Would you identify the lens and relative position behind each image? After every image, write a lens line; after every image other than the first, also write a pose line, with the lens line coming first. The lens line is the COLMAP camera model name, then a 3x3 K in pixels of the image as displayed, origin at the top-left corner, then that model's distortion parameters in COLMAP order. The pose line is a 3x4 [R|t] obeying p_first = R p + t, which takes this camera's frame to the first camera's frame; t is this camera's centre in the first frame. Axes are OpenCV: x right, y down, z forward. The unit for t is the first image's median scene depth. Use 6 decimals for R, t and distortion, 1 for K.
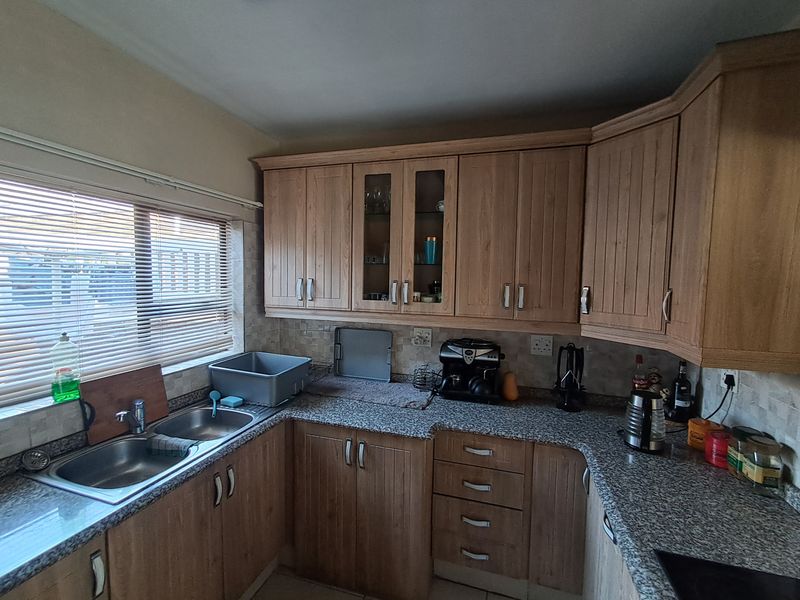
lens RADIAL K [[364.7, 0, 397.9], [0, 364.7, 301.1], [0, 0, 1]] dist [-0.003460, 0.003564]
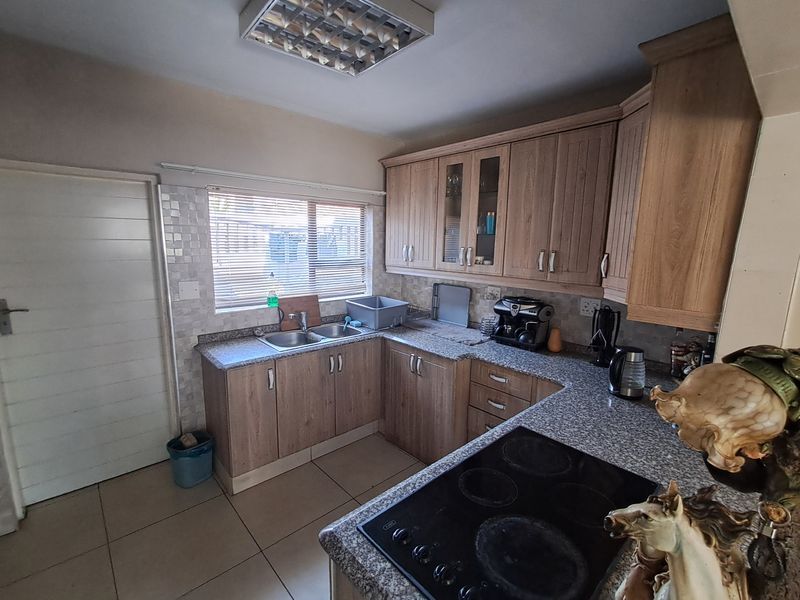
lens RADIAL K [[364.7, 0, 399.9], [0, 364.7, 302.4], [0, 0, 1]] dist [-0.003460, 0.003564]
pose [[0.863237, 0.081821, -0.498124, 0.497849], [-0.037204, 0.994405, 0.098867, 0.020617], [0.503427, -0.066814, 0.861451, -0.263865]]
